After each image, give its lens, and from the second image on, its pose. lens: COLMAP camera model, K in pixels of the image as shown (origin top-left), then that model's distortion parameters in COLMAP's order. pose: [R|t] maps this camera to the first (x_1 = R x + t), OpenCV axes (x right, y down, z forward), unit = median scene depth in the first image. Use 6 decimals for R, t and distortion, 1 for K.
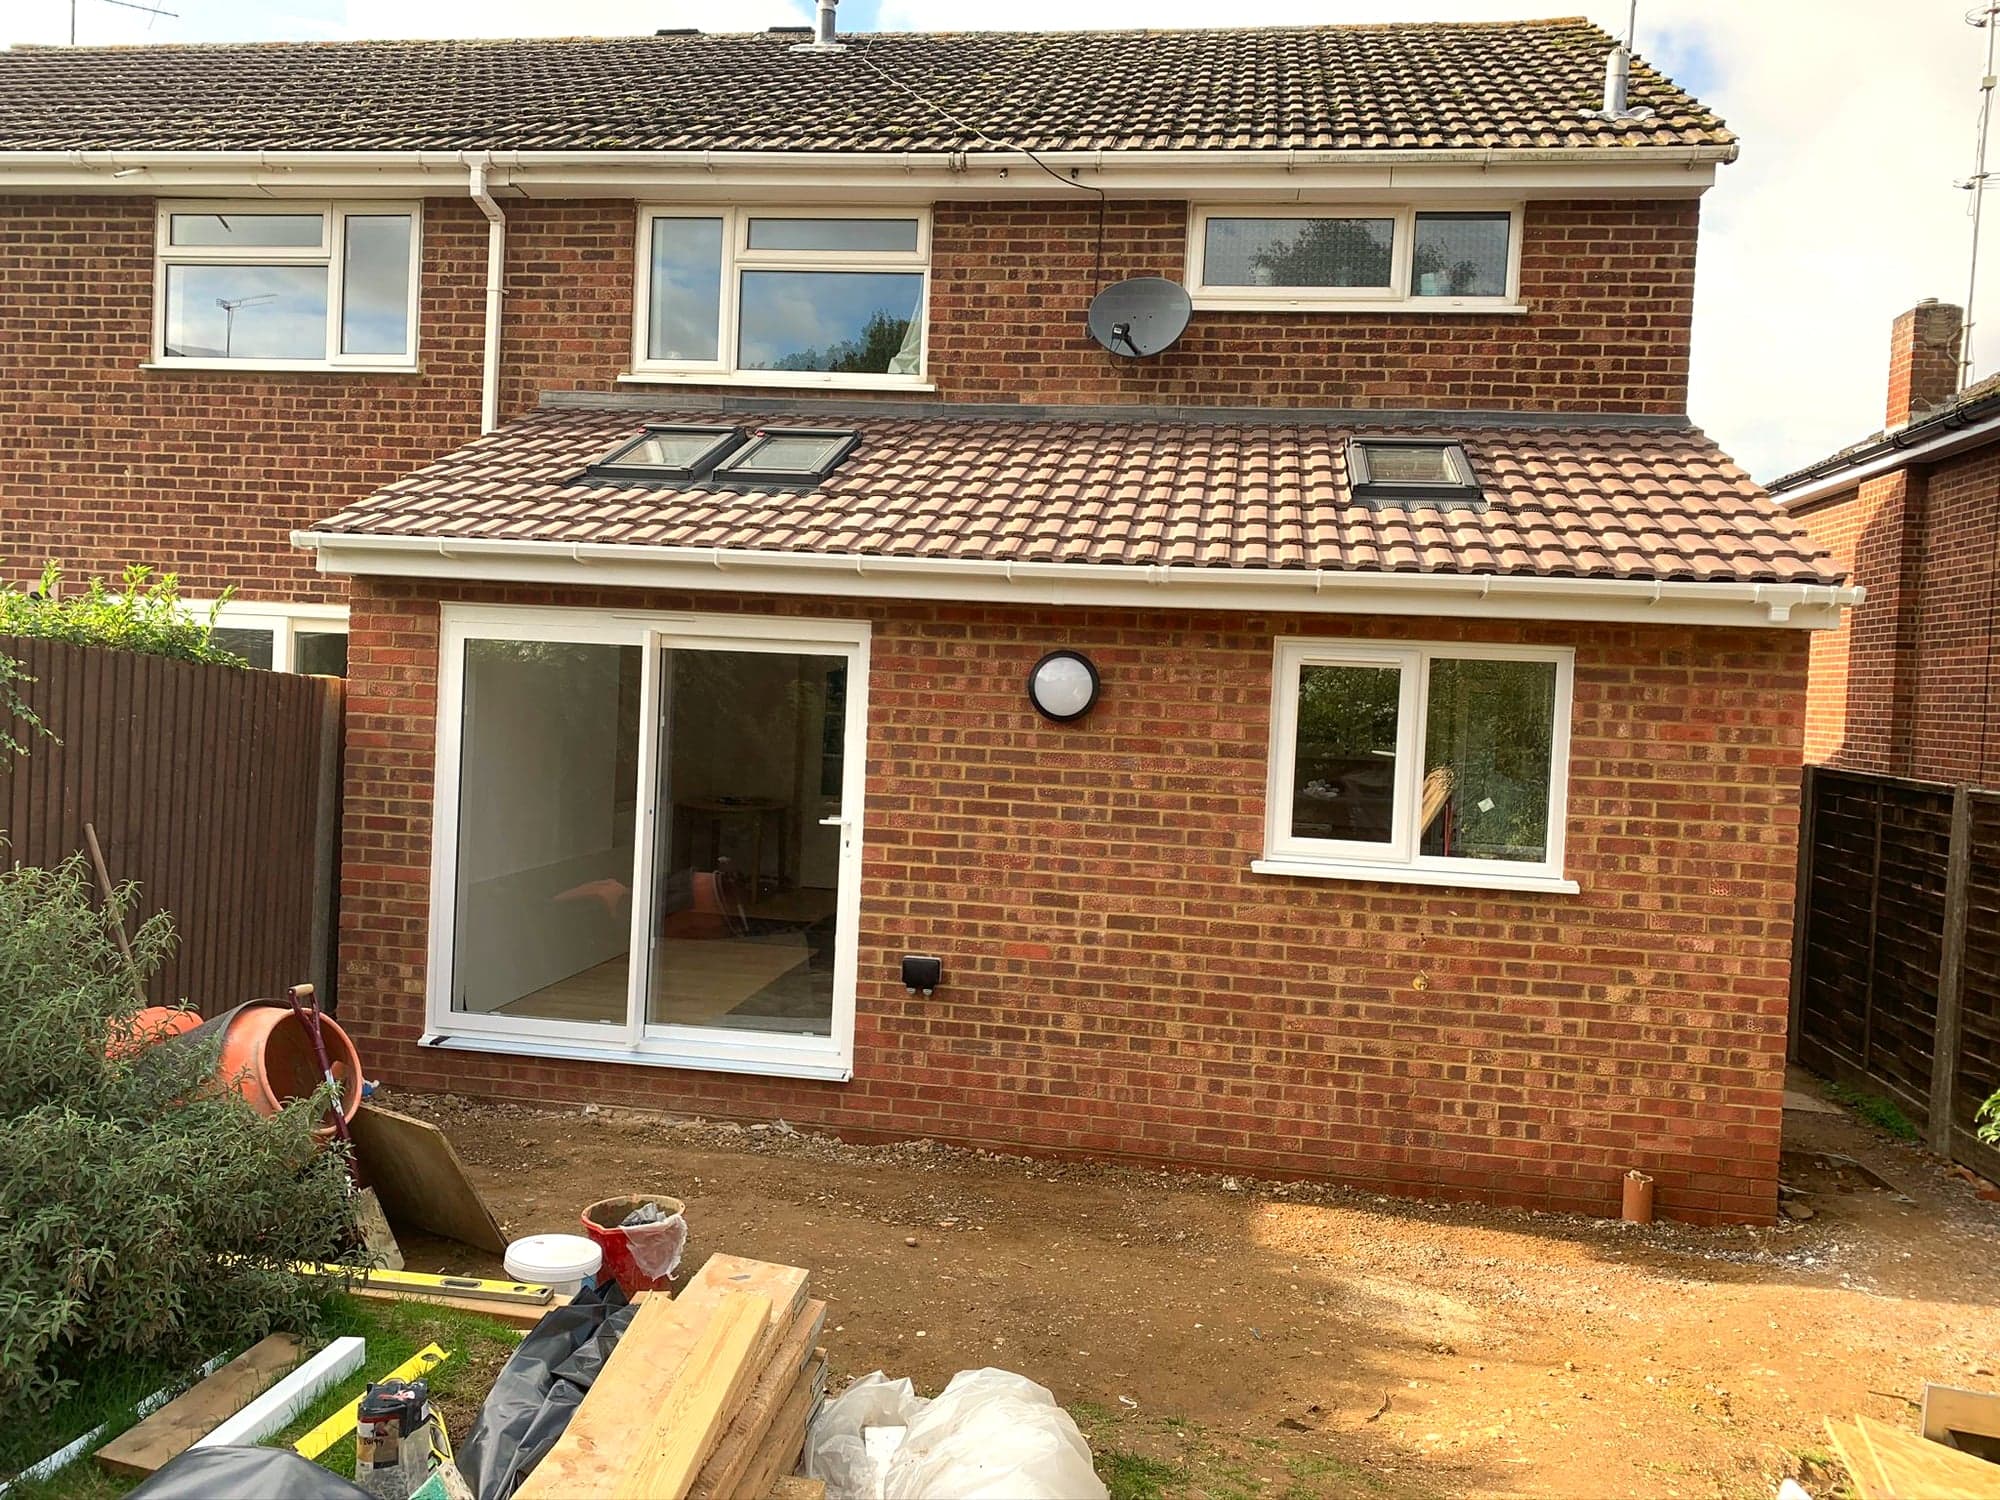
lens RADIAL K [[1543.5, 0, 987.2], [0, 1543.5, 734.1], [0, 0, 1]] dist [0.013826, -0.008395]
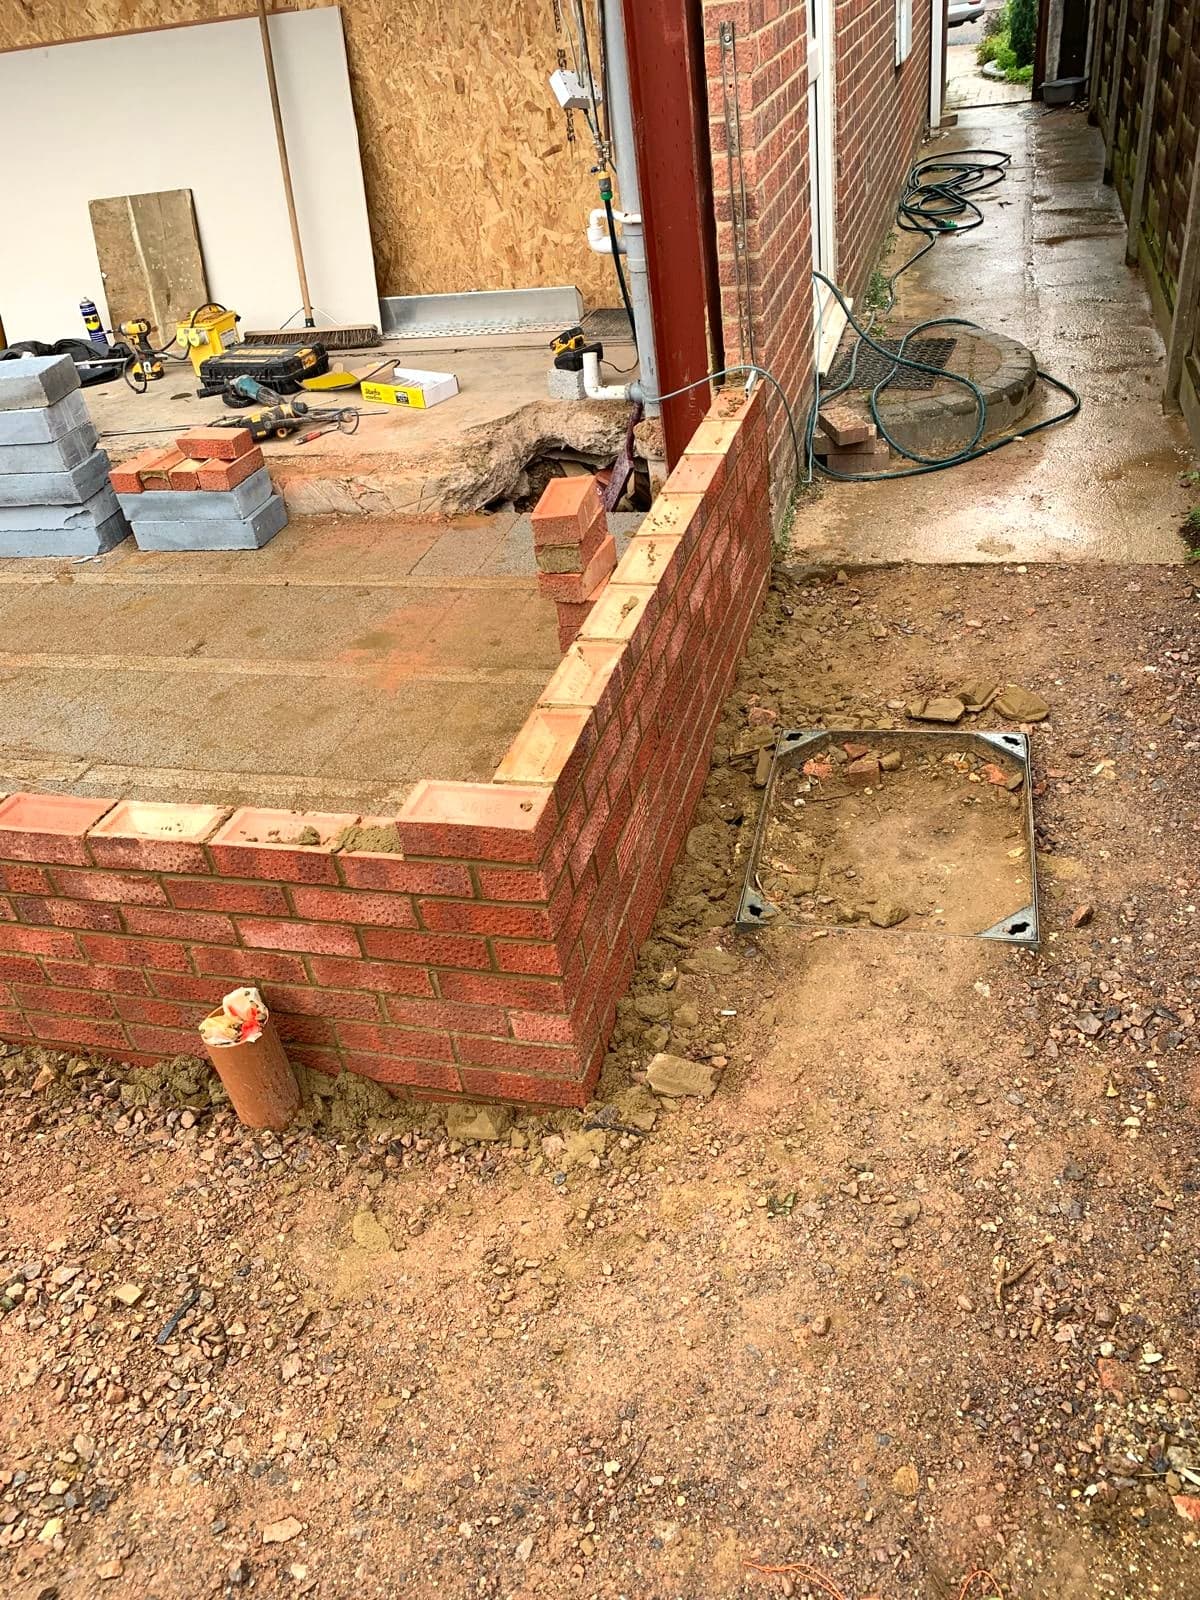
lens RADIAL K [[1249.6, 0, 600.0], [0, 1249.6, 800.0], [0, 0, 1]] dist [0.041895, -0.047086]
pose [[0.978777, -0.073685, -0.191224, 0.435446], [0.166115, 0.831715, 0.529770, 0.057986], [0.120008, -0.550292, 0.826303, 0.572691]]
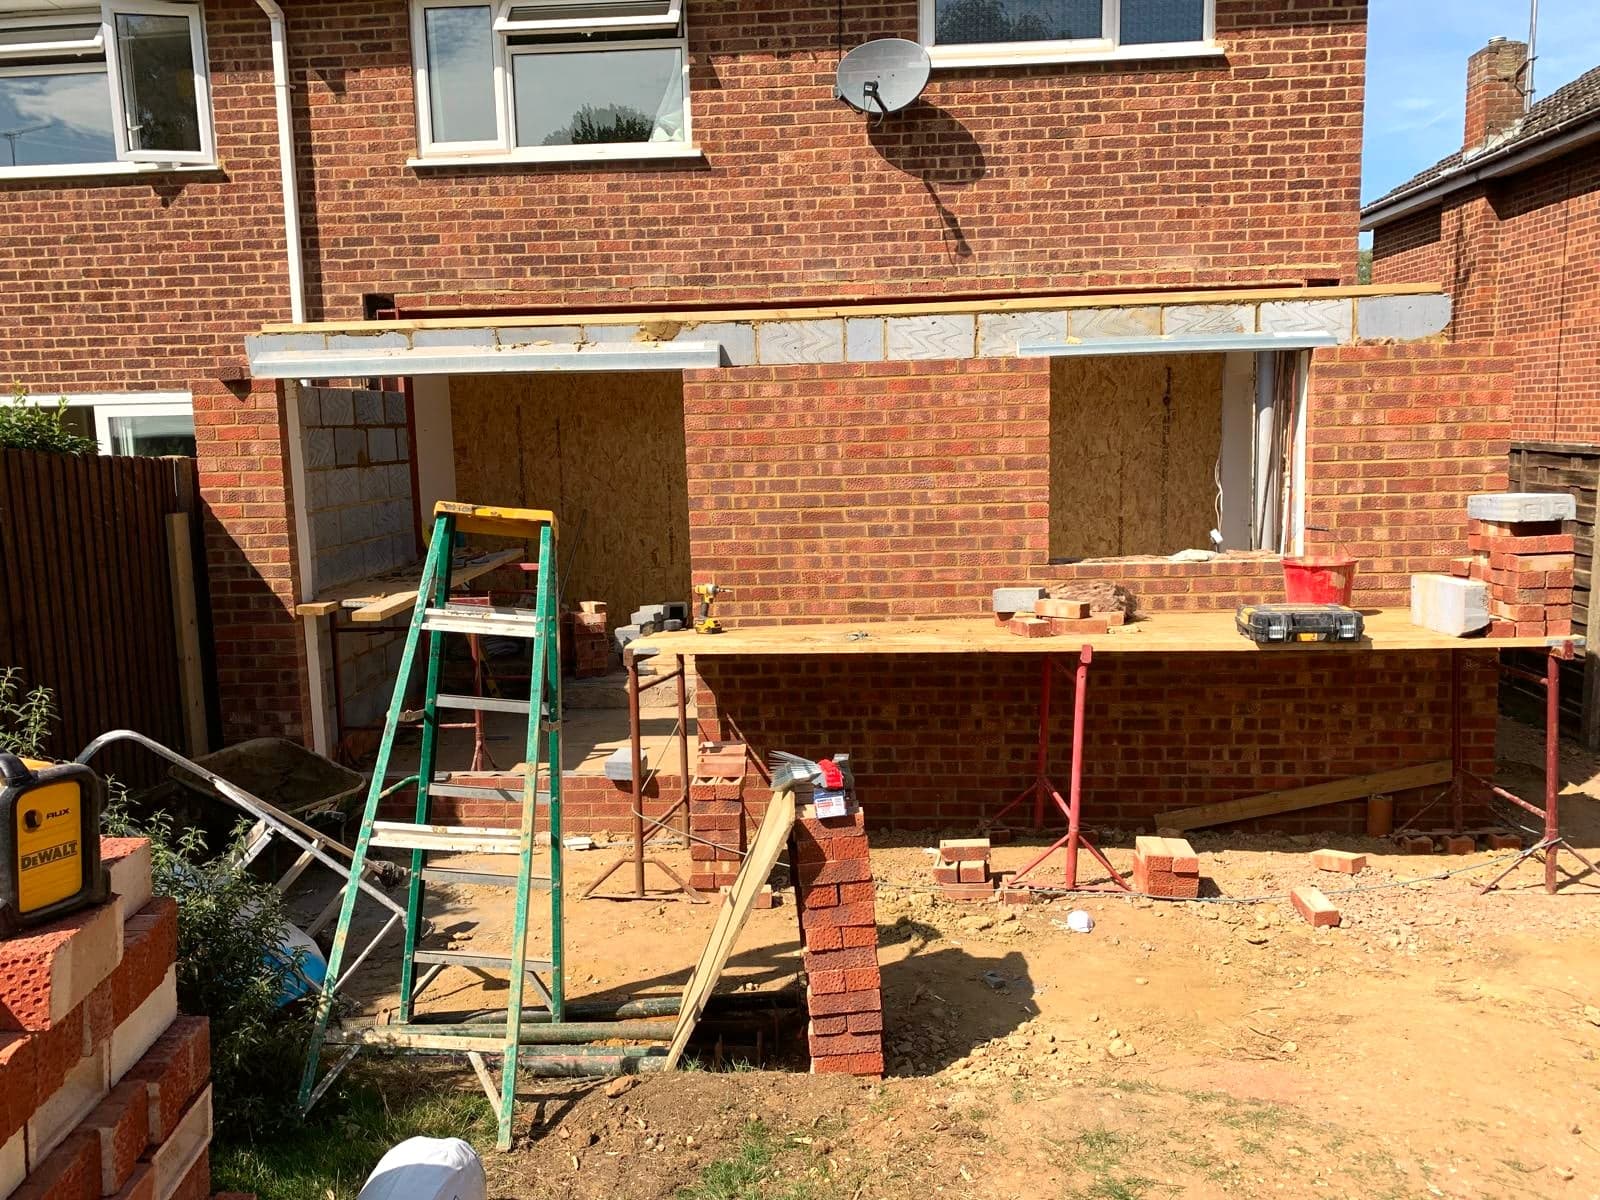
lens RADIAL K [[1235.3, 0, 795.7], [0, 1235.3, 589.2], [0, 0, 1]] dist [0.011273, -0.003167]
pose [[0.993940, -0.083161, 0.071880, -0.057976], [0.075146, 0.991327, 0.107810, -0.005480], [-0.080222, -0.101755, 0.991570, 0.084444]]
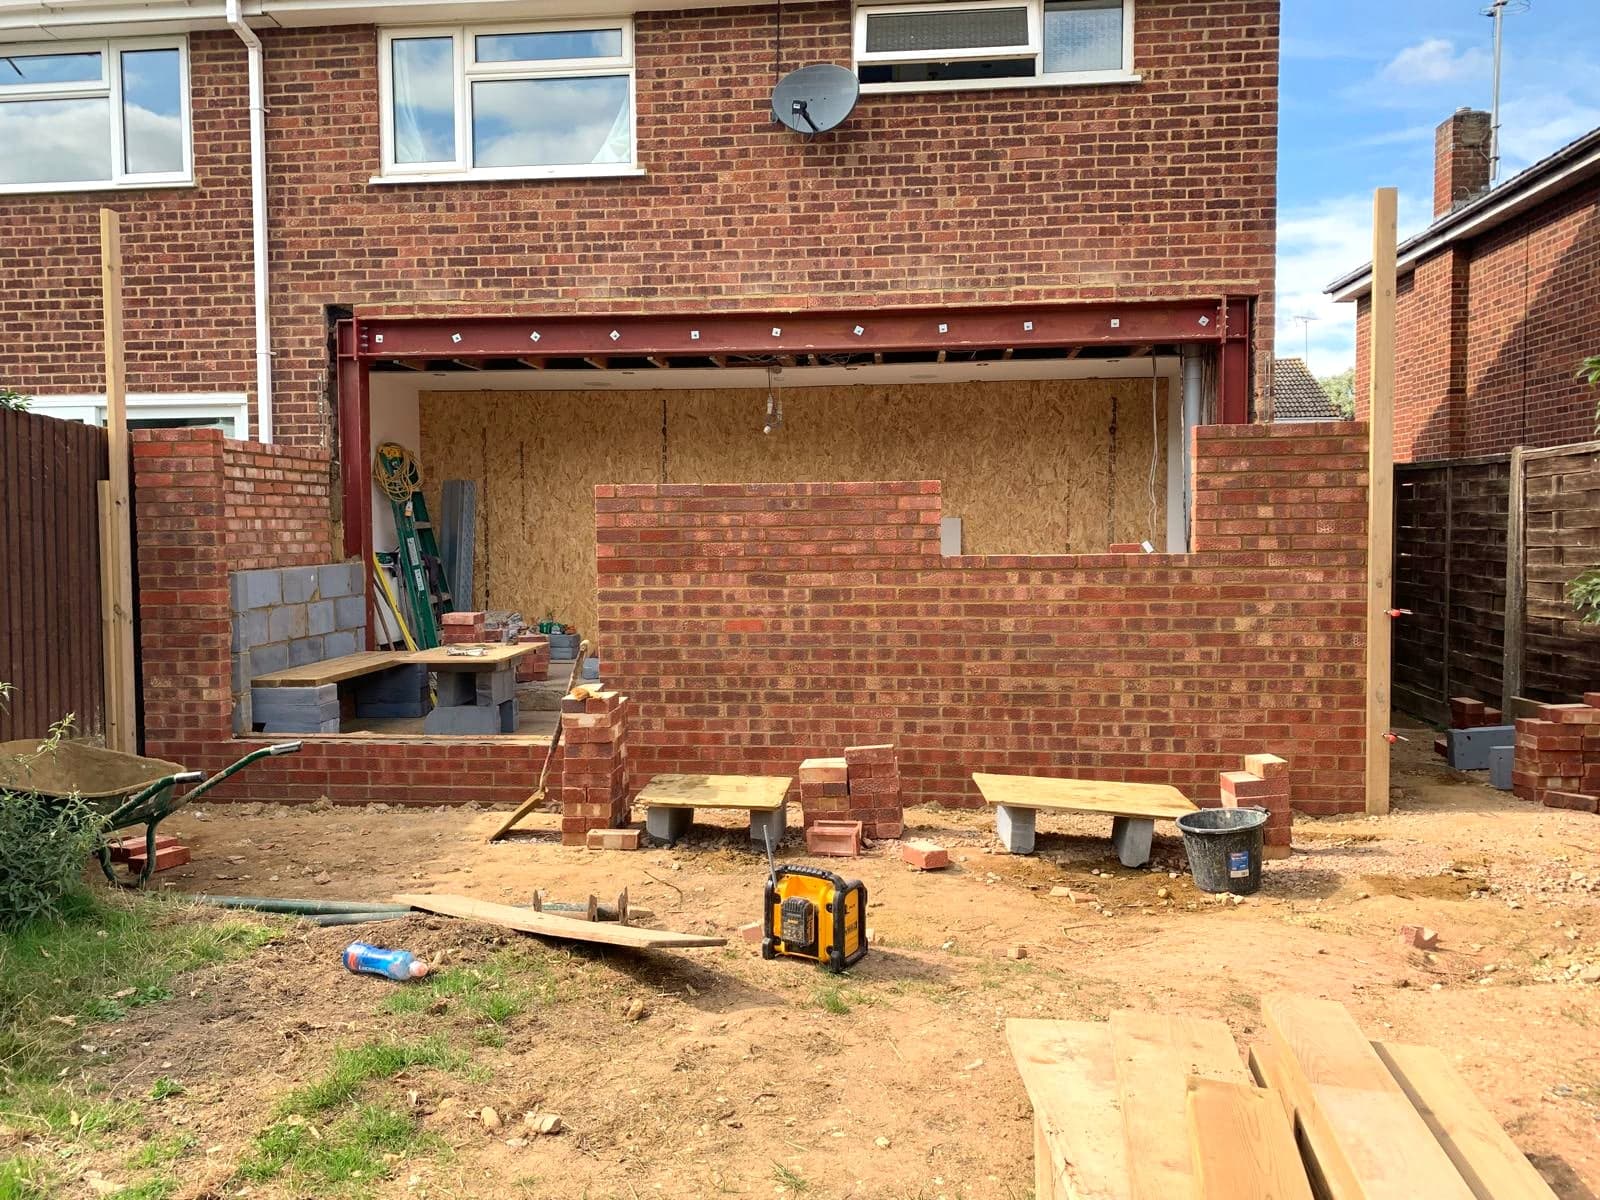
lens RADIAL K [[1235.3, 0, 795.7], [0, 1235.3, 589.2], [0, 0, 1]] dist [0.011273, -0.003167]
pose [[0.997219, -0.057851, 0.046986, 0.018241], [0.056765, 0.998096, 0.024142, 0.075103], [-0.048293, -0.021407, 0.998604, 0.058154]]
